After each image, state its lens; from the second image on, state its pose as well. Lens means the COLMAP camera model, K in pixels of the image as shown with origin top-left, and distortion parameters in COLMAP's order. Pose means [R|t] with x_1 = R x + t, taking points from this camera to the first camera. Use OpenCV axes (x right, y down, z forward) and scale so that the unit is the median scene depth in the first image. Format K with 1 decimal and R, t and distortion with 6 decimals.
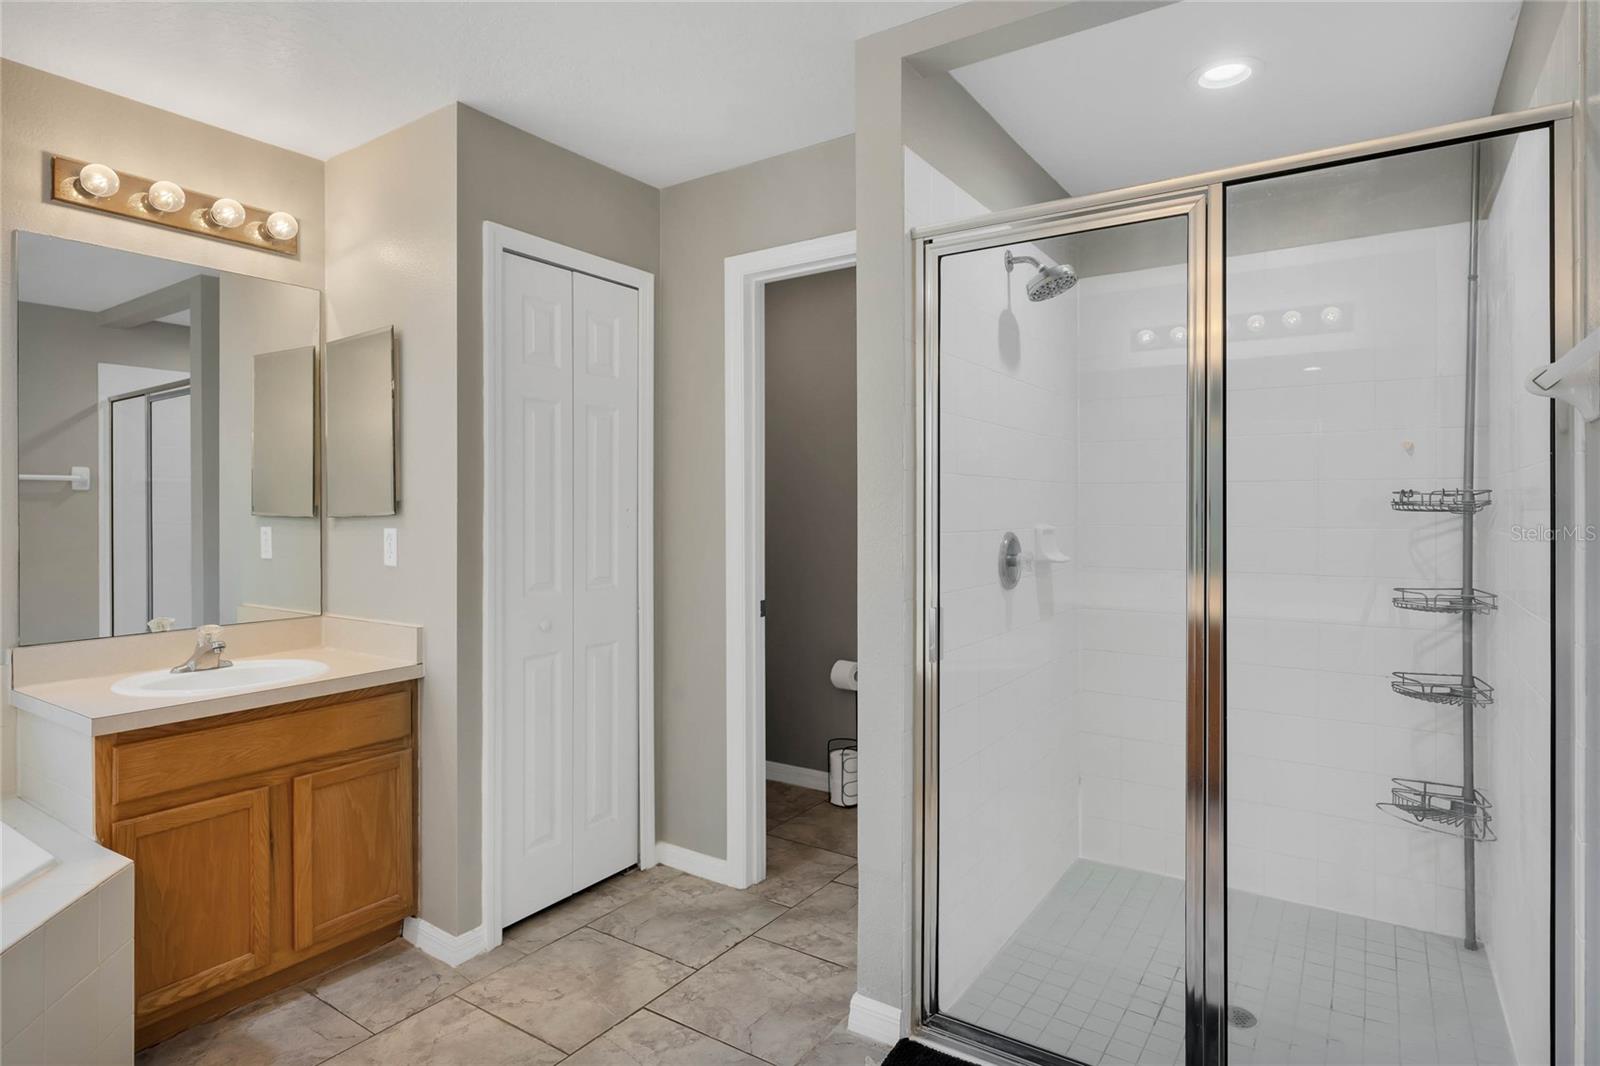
lens RADIAL K [[870.4, 0, 803.5], [0, 870.4, 505.9], [0, 0, 1]] dist [-0.001153, -0.000369]
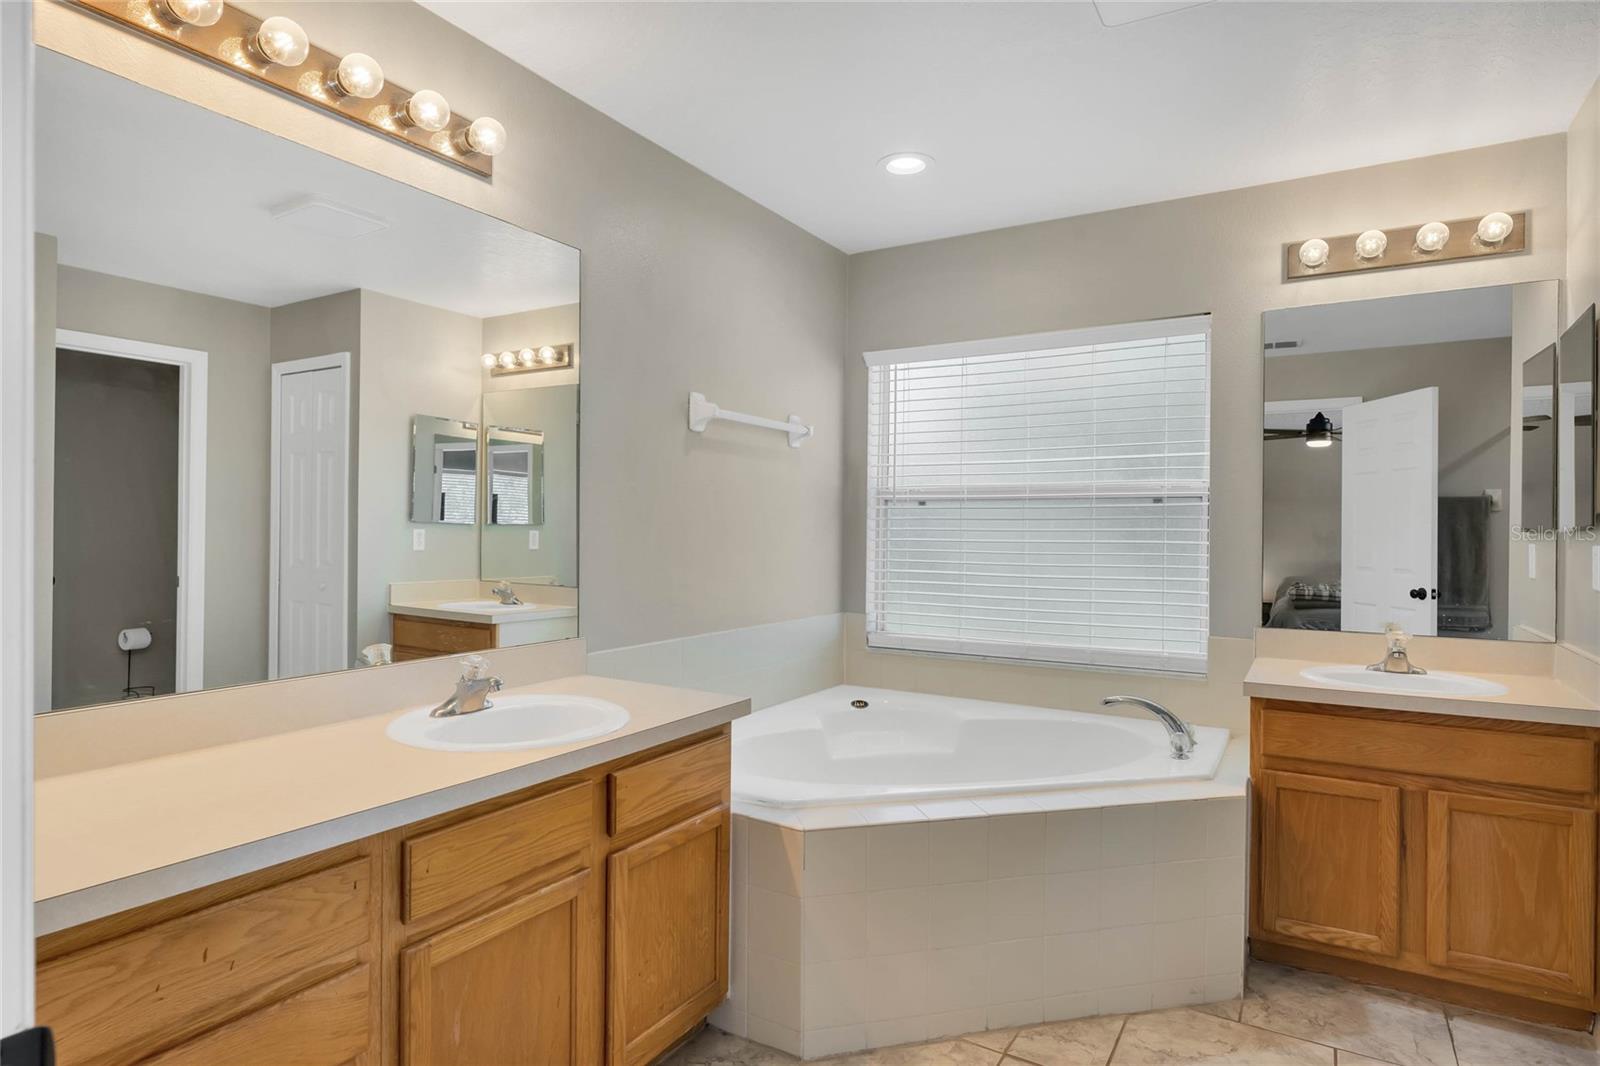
lens RADIAL K [[892.0, 0, 800.0], [0, 892.0, 533.0], [0, 0, 1]] dist [-0.002490, -0.000807]
pose [[0.047435, 0.003762, -0.998867, 0.402552], [-0.005838, 0.999977, 0.003489, 0.017777], [0.998857, 0.005666, 0.047456, 0.225872]]
